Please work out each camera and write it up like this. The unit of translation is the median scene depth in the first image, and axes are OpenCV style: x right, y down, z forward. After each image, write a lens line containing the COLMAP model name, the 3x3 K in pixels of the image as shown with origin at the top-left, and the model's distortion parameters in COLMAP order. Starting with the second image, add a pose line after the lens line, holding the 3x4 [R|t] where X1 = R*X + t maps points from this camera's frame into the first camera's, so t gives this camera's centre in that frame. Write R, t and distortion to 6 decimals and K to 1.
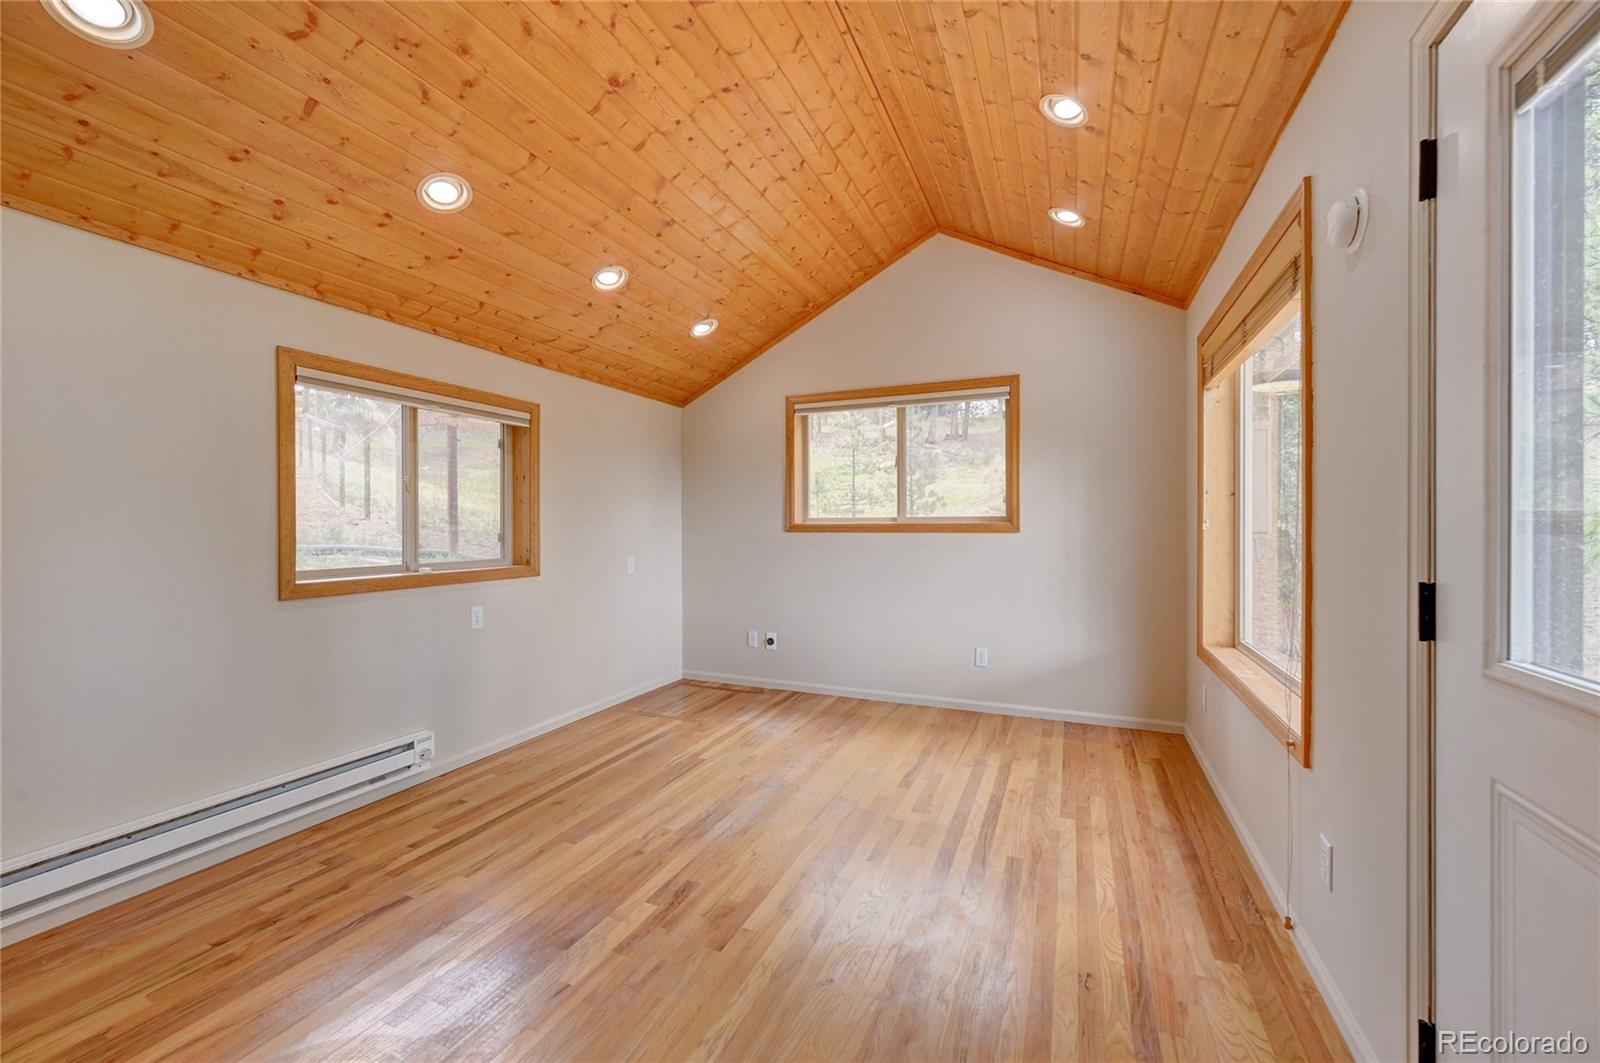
lens RADIAL K [[639.1, 0, 801.5], [0, 639.1, 527.1], [0, 0, 1]] dist [-0.003867, 0.000912]
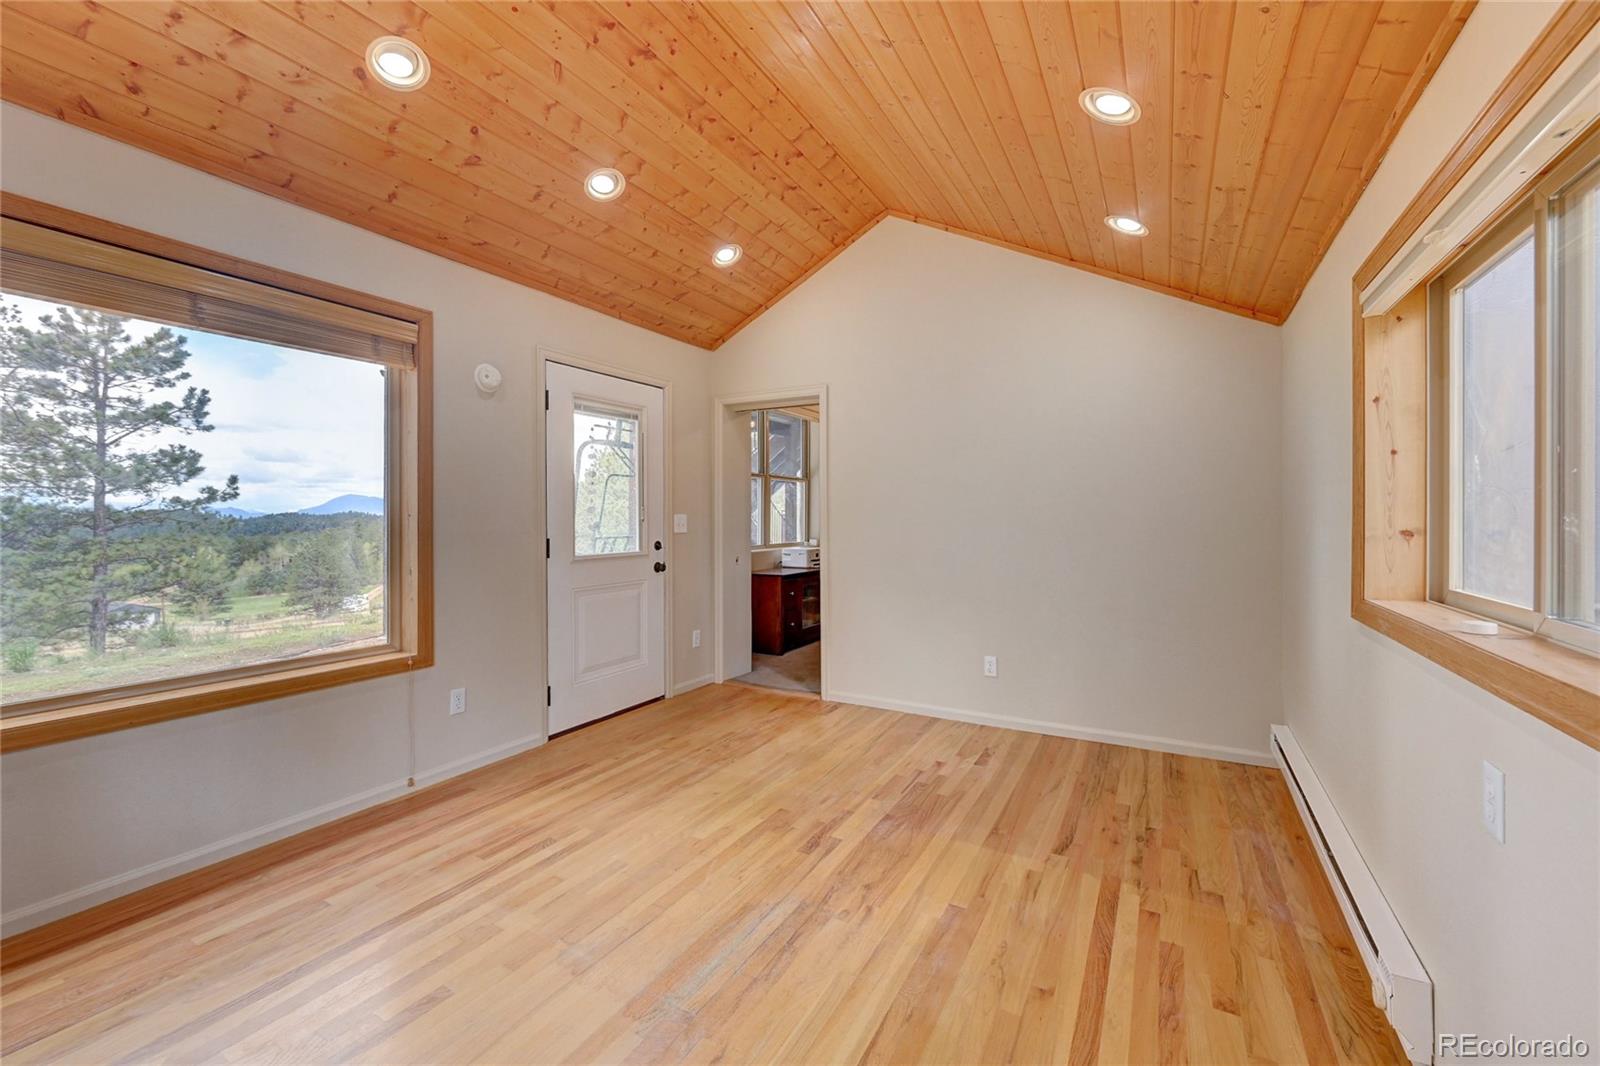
lens RADIAL K [[645.0, 0, 800.5], [0, 645.0, 524.1], [0, 0, 1]] dist [0.001899, -0.000052]
pose [[-0.992824, 0.002443, 0.119558, -0.275091], [0.003936, 0.999917, 0.012249, -0.007142], [-0.119518, 0.012632, -0.992752, 1.929753]]
